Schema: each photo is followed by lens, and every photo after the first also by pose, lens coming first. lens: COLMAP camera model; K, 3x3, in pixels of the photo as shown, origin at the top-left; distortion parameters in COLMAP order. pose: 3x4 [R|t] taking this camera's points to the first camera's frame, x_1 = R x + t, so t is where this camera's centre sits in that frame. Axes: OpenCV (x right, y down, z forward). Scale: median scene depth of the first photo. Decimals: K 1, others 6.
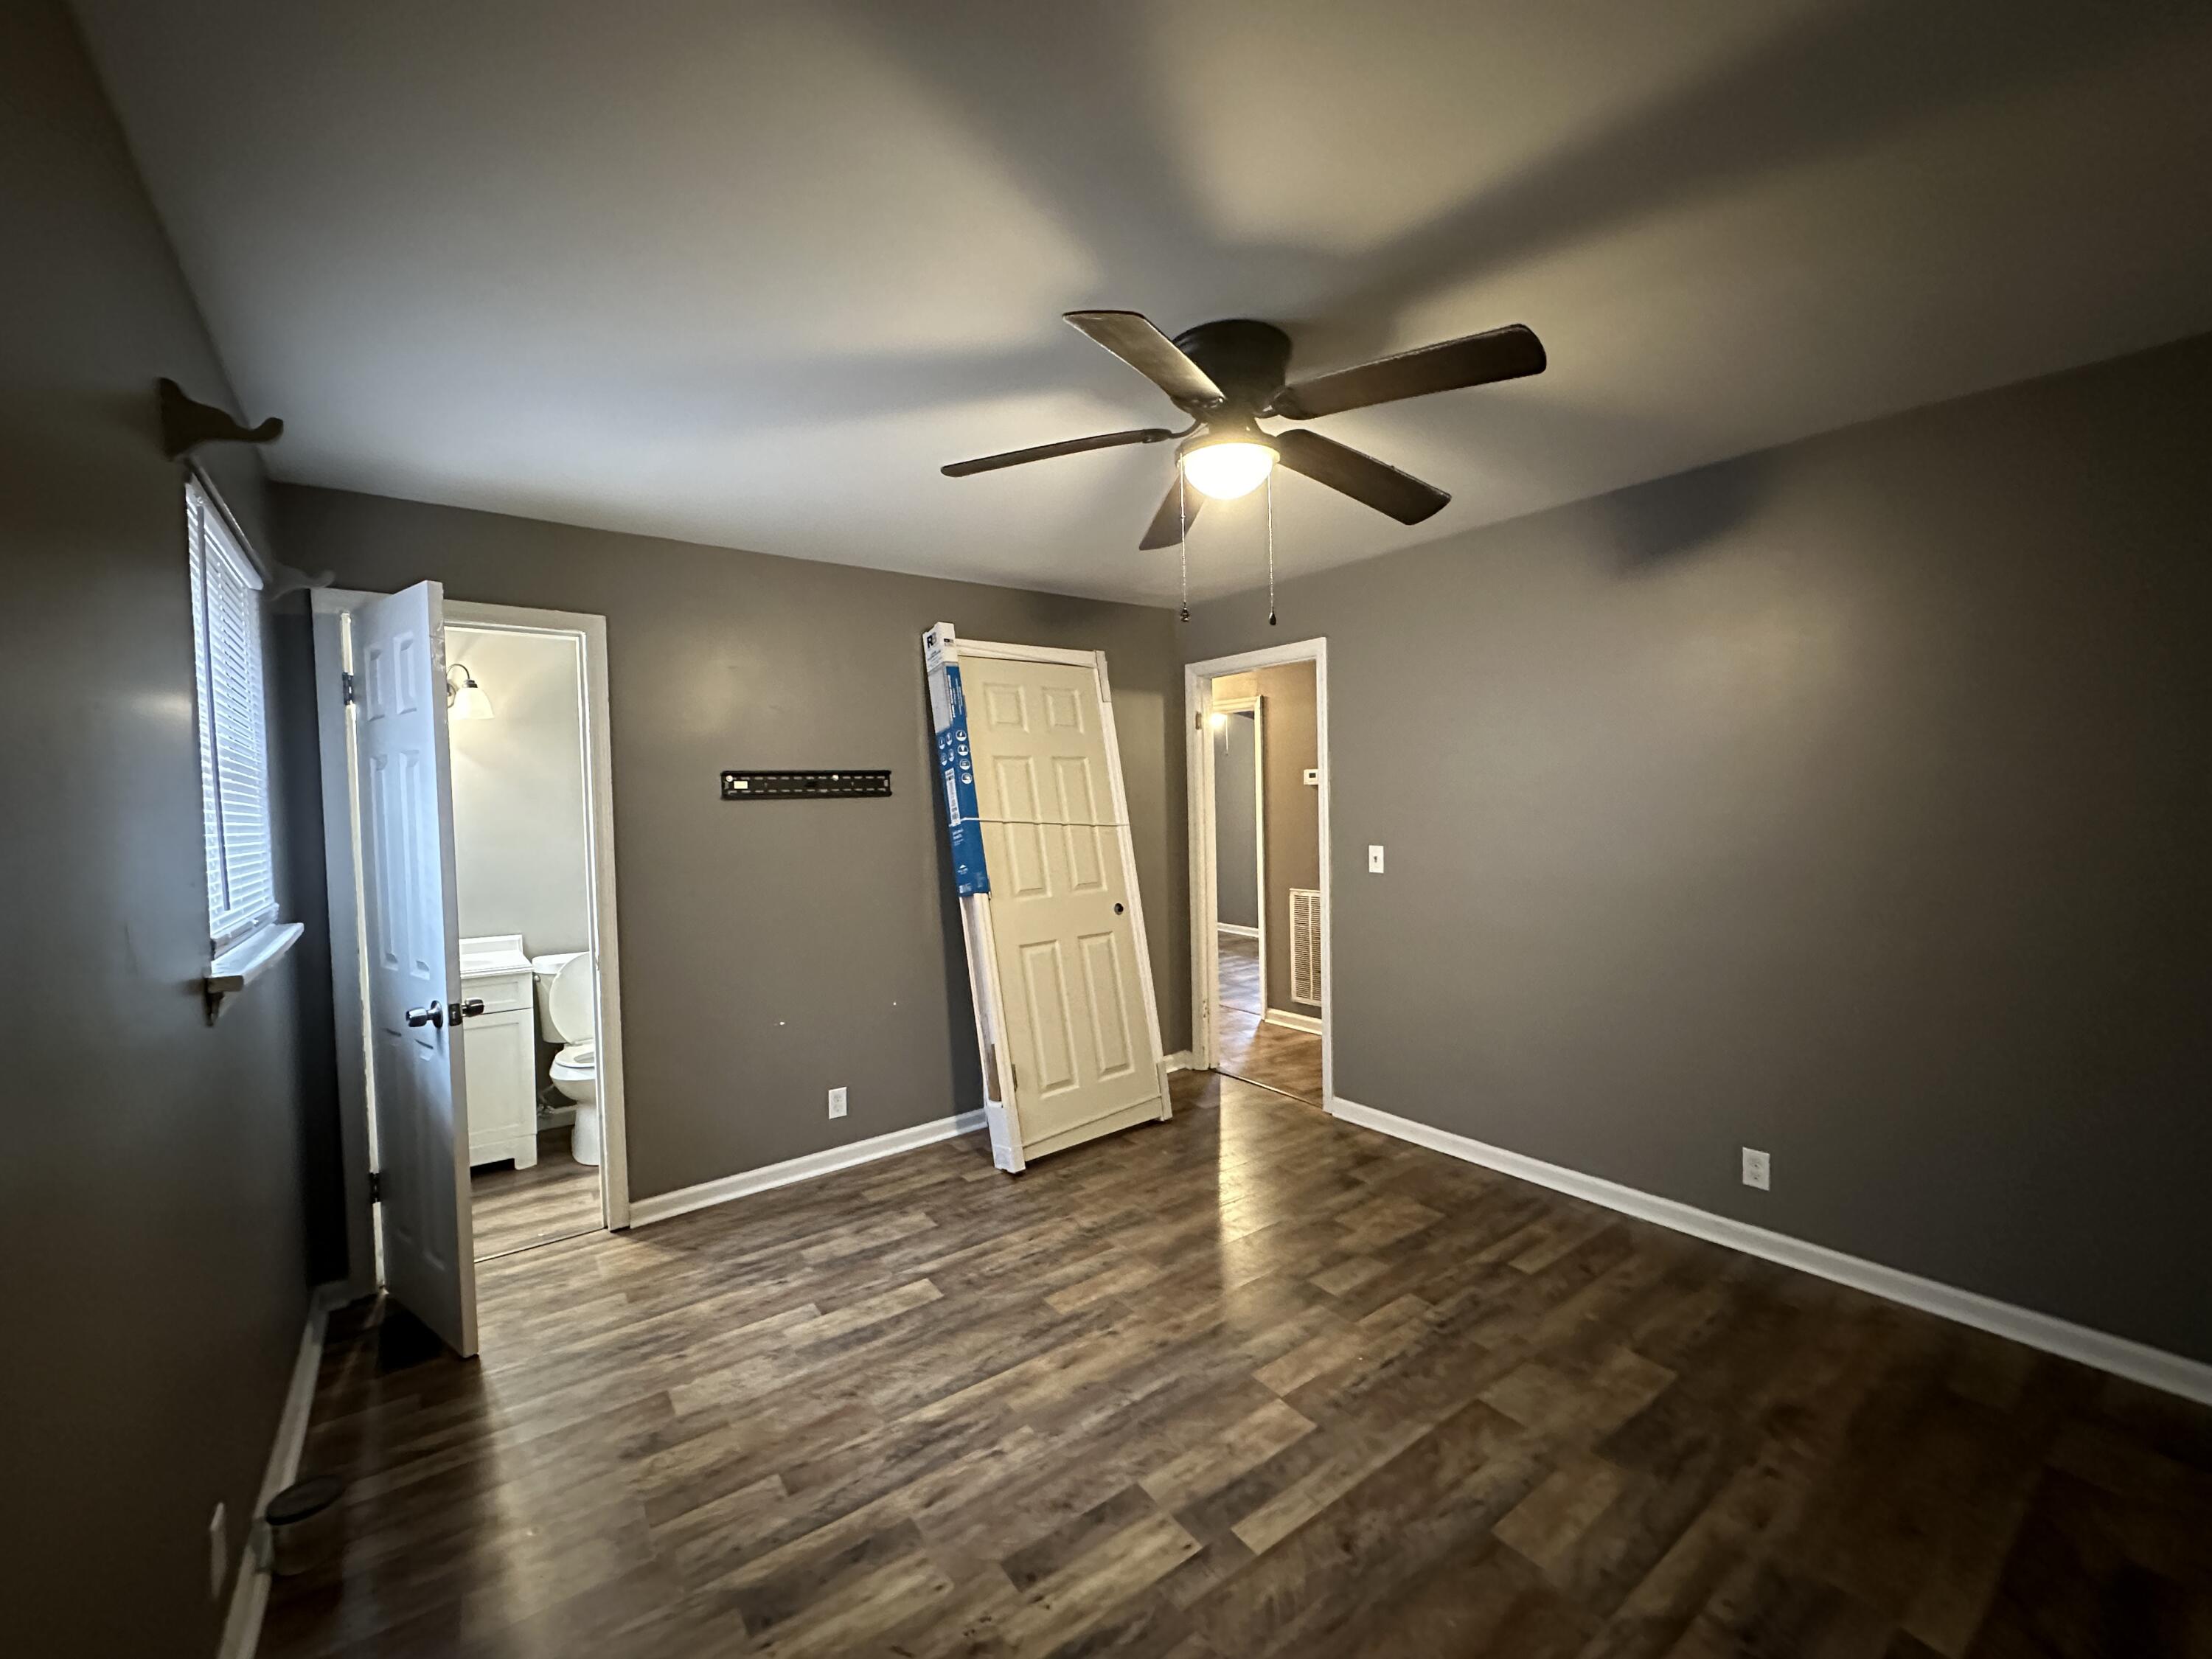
lens RADIAL K [[885.3, 0, 1106.0], [0, 885.3, 829.5], [0, 0, 1]] dist [0.000170, 0.000231]
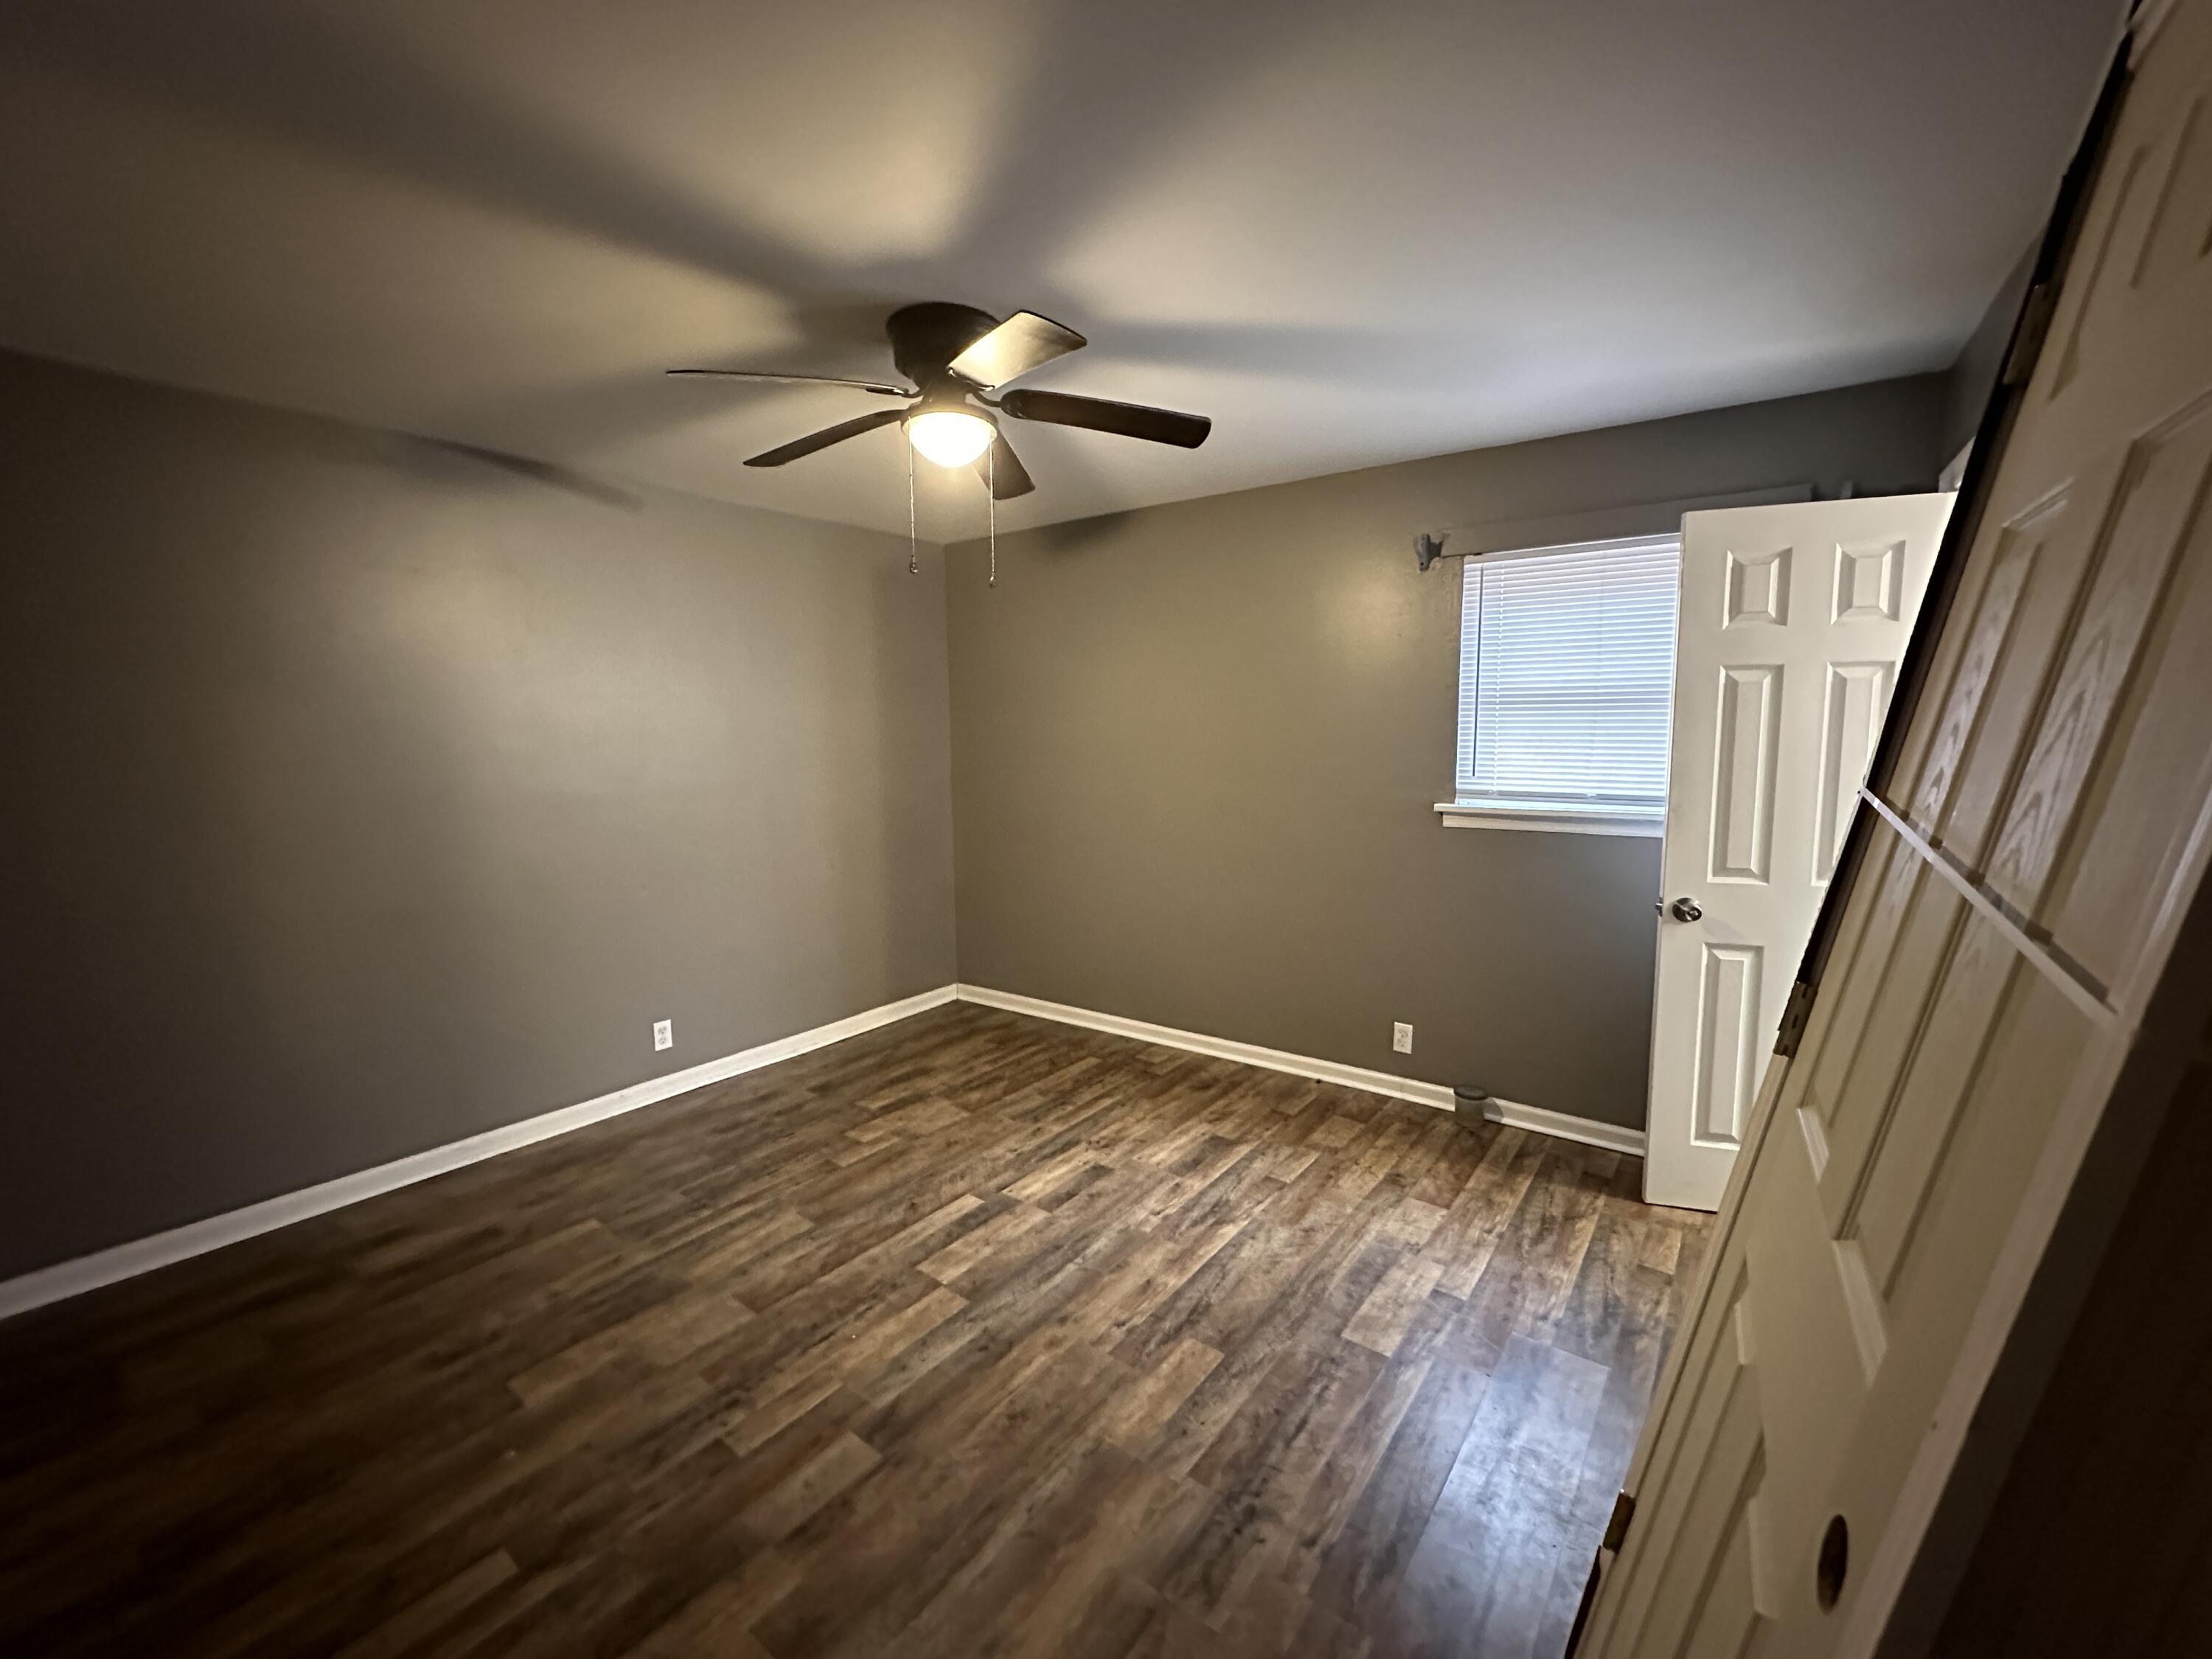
lens RADIAL K [[885.3, 0, 1106.0], [0, 885.3, 829.5], [0, 0, 1]] dist [0.000170, 0.000231]
pose [[-0.955165, 0.066219, -0.288573, 0.281709], [0.023140, 0.988383, 0.150213, -0.080770], [0.295168, 0.136800, -0.945601, 2.004062]]
